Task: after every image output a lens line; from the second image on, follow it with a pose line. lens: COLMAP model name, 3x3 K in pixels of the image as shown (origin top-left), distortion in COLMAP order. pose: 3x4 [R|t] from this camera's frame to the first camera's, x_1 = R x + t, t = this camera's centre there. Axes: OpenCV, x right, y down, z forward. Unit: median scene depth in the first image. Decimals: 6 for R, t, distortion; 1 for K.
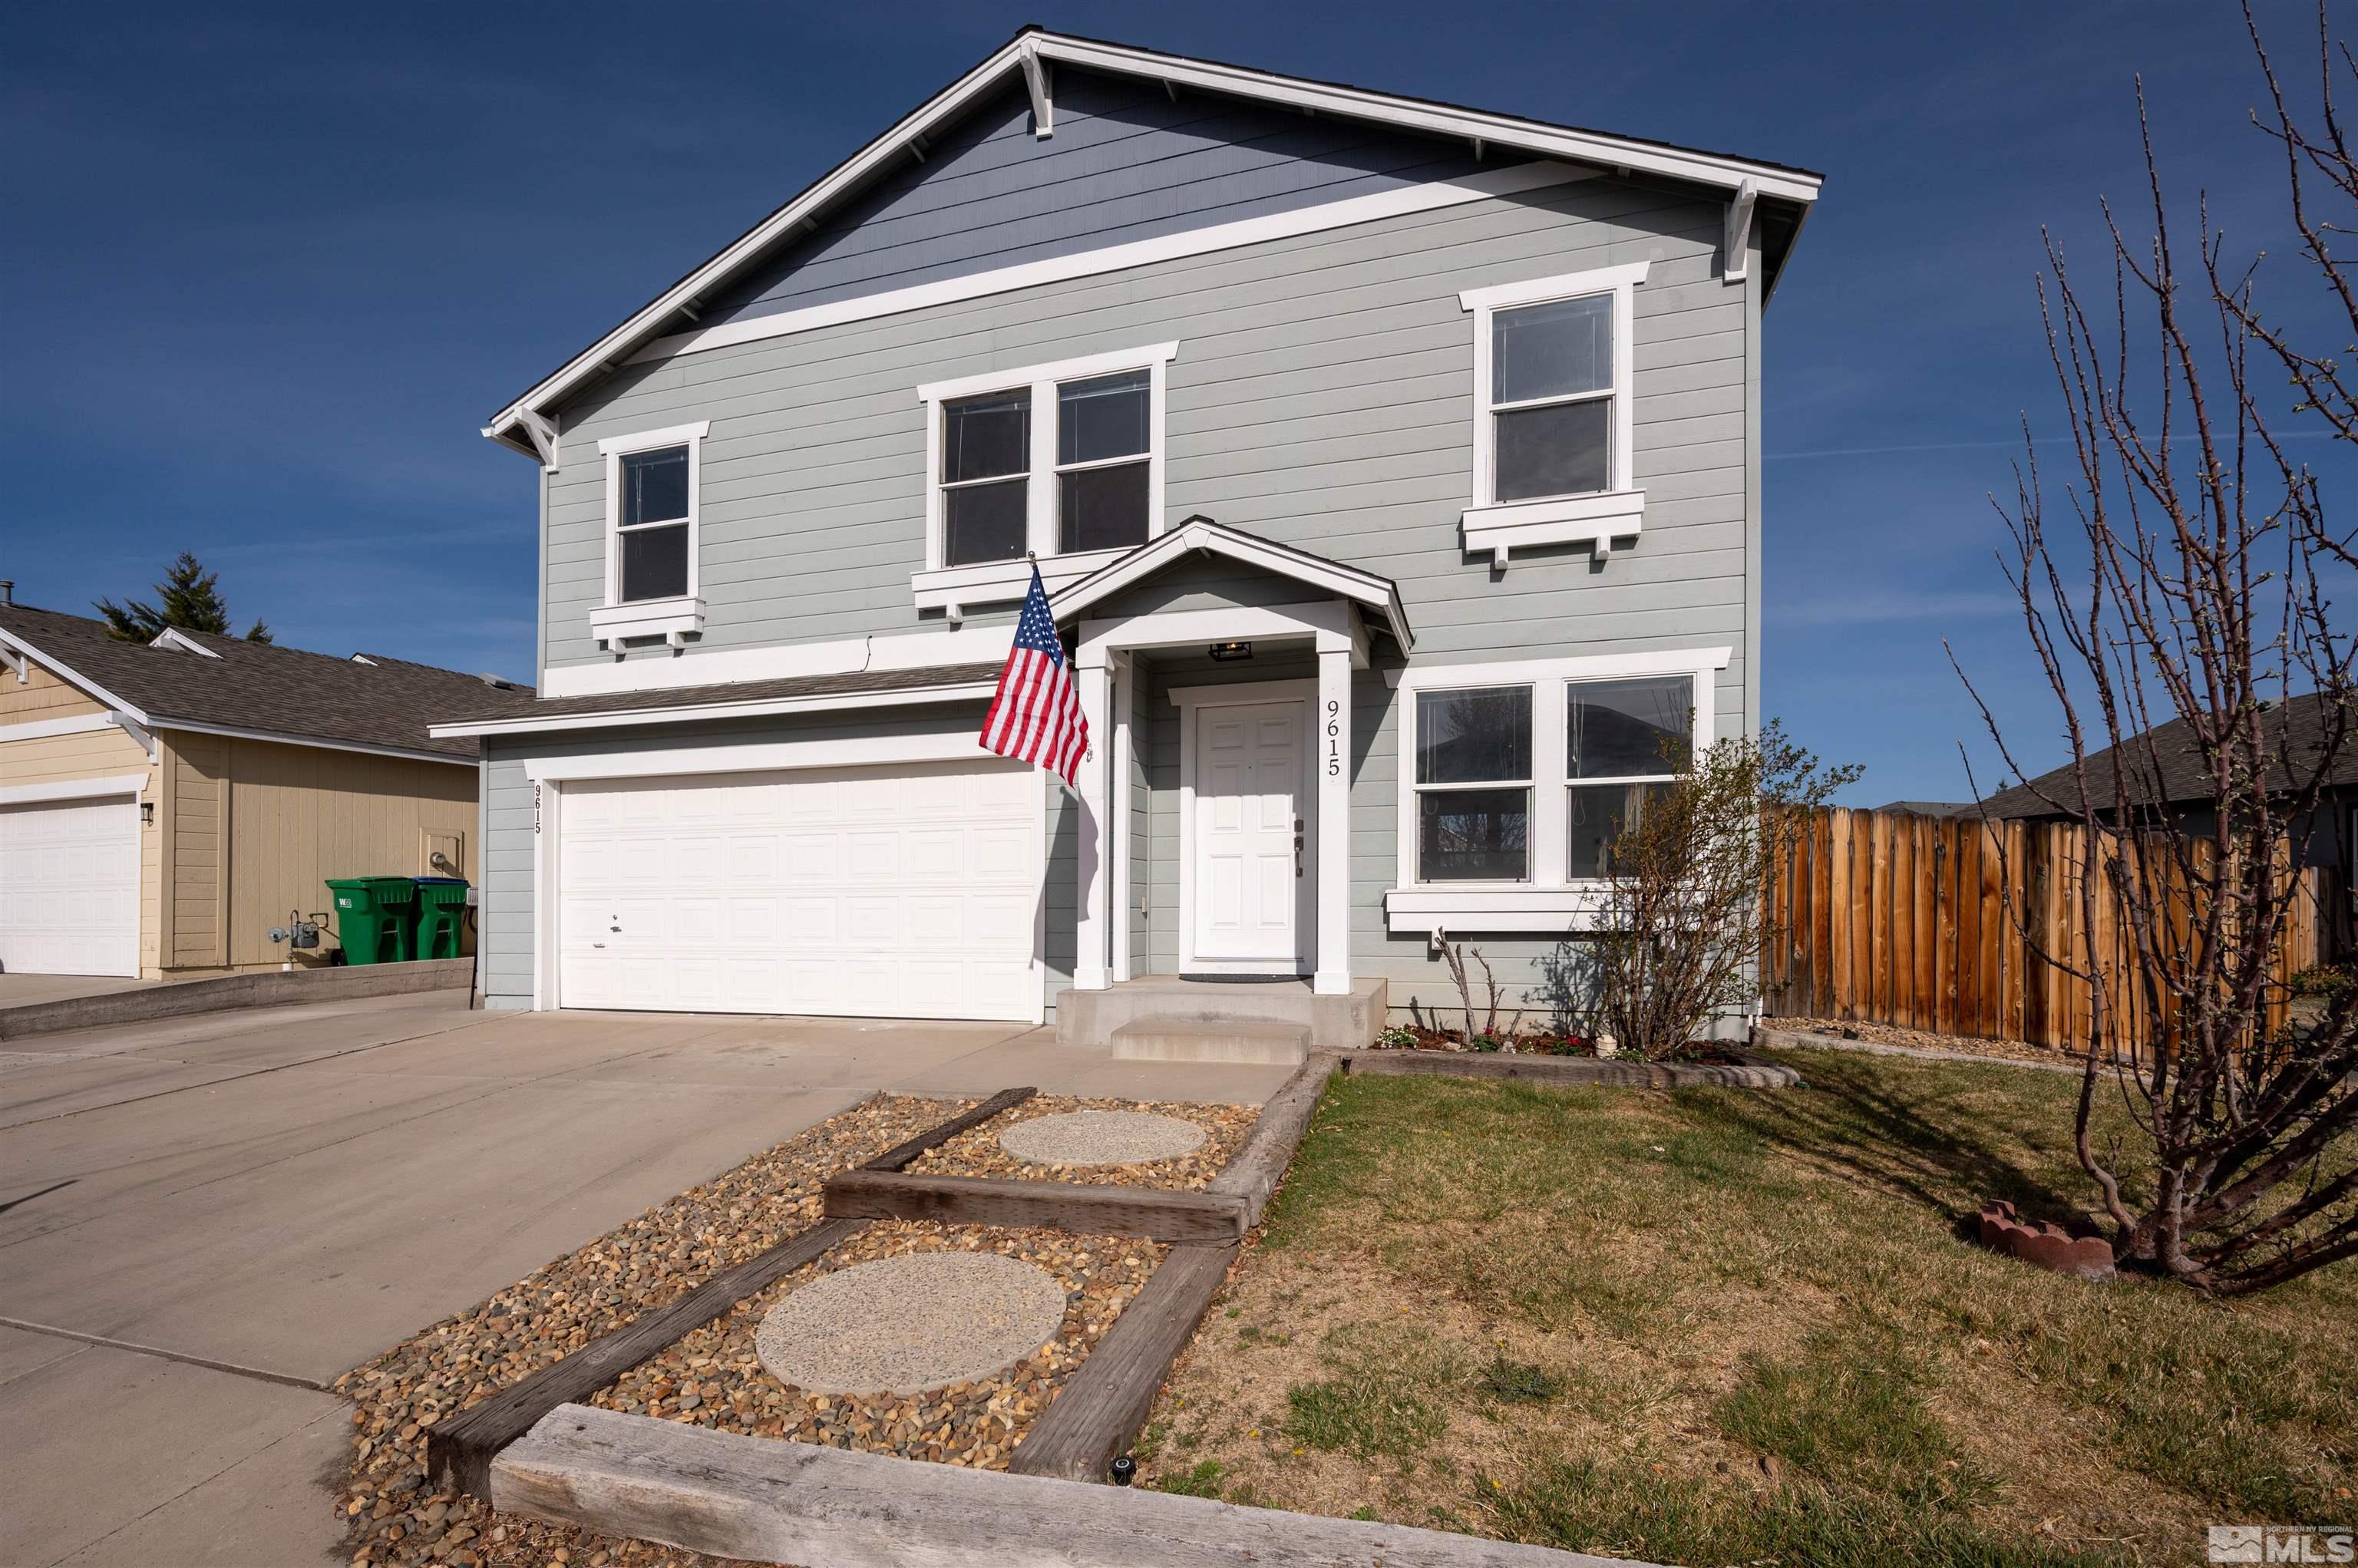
lens RADIAL K [[1059.6, 0, 1186.3], [0, 1059.6, 887.2], [0, 0, 1]] dist [0.000099, 0.000343]
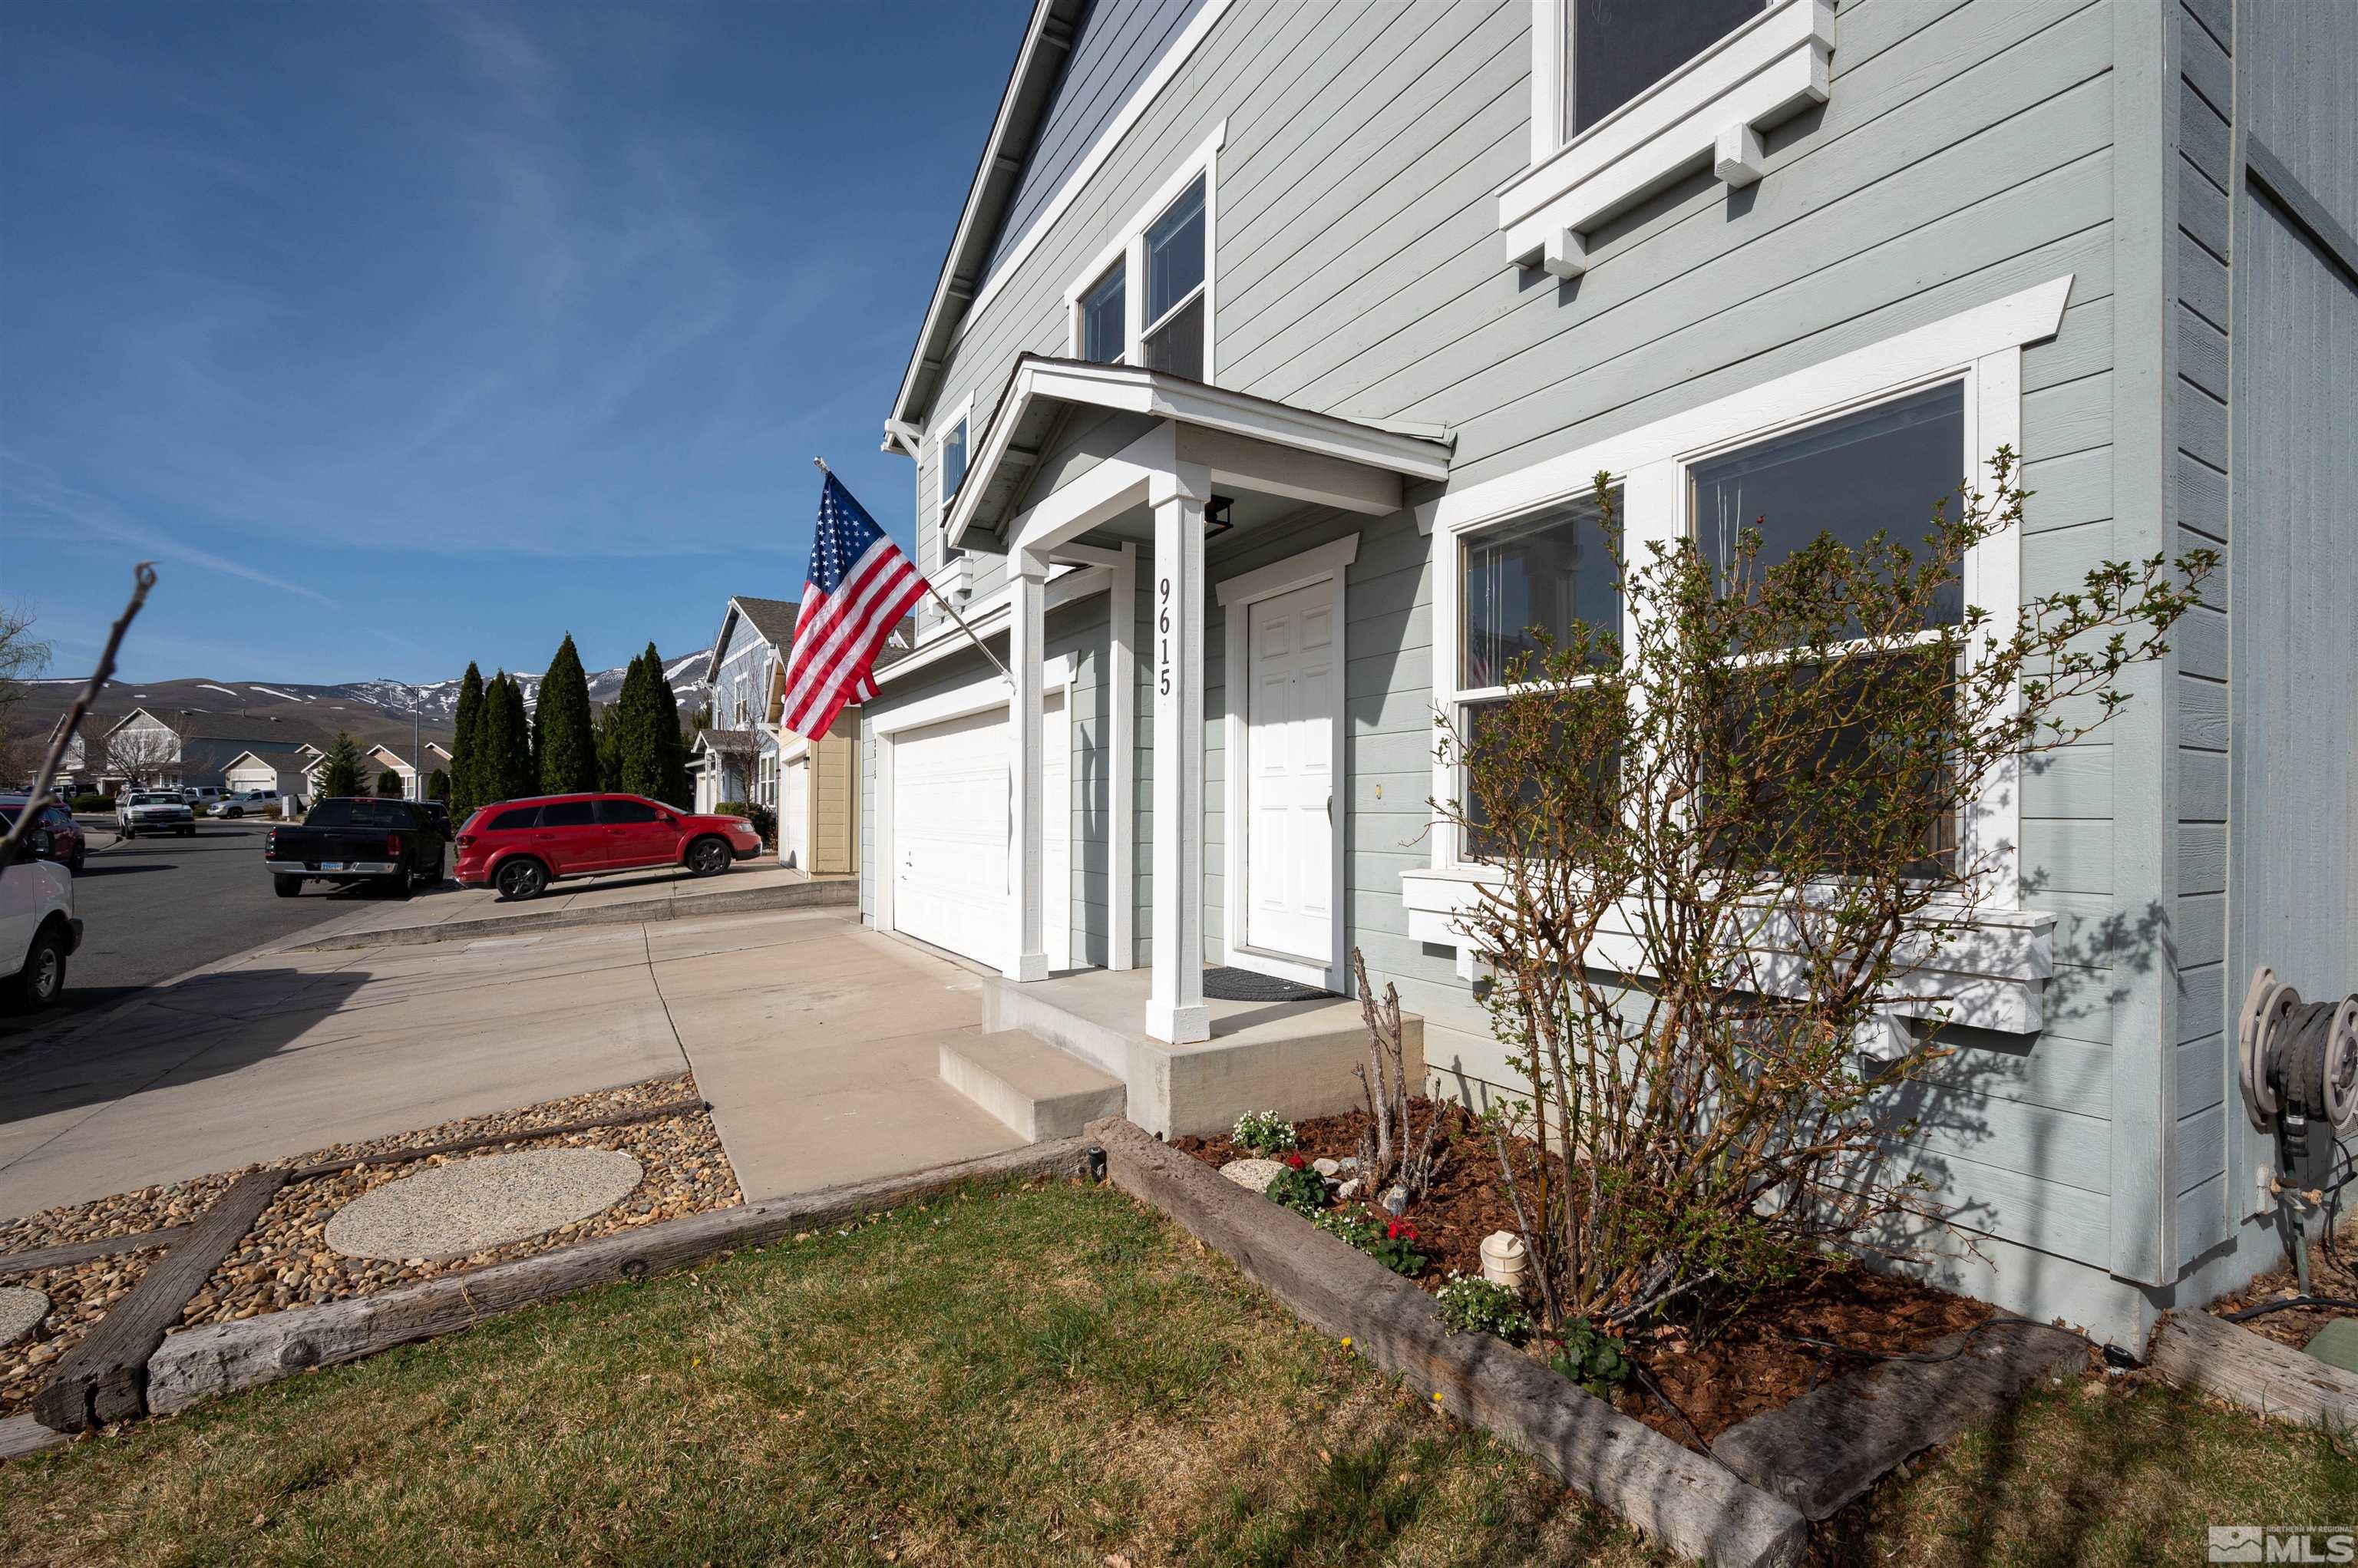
lens RADIAL K [[1017.0, 0, 1169.5], [0, 1017.0, 791.4], [0, 0, 1]] dist [0.000234, 0.000760]
pose [[0.732147, -0.001396, -0.681145, 0.462812], [-0.005089, 0.999959, -0.007519, -0.035449], [0.681127, 0.008972, 0.732110, 0.460558]]
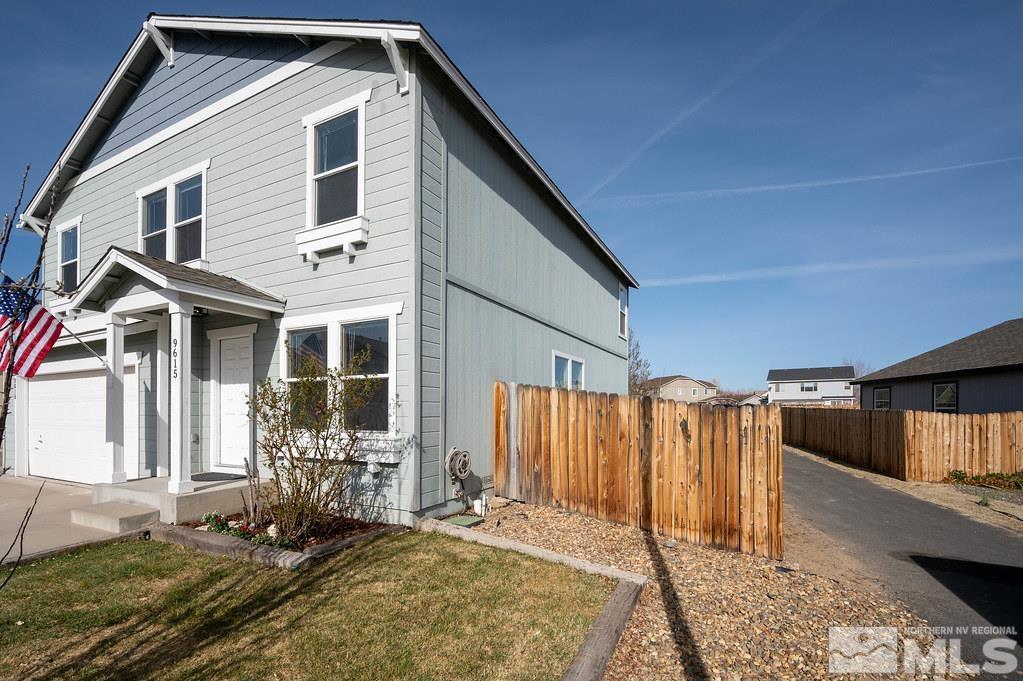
lens RADIAL K [[457.6, 0, 508.1], [0, 457.6, 404.7], [0, 0, 1]] dist [-0.000699, 0.000159]
pose [[0.983599, 0.002905, -0.180346, 0.724103], [-0.002821, 0.999996, 0.000719, -0.049752], [0.180347, -0.000198, 0.983603, 0.251070]]
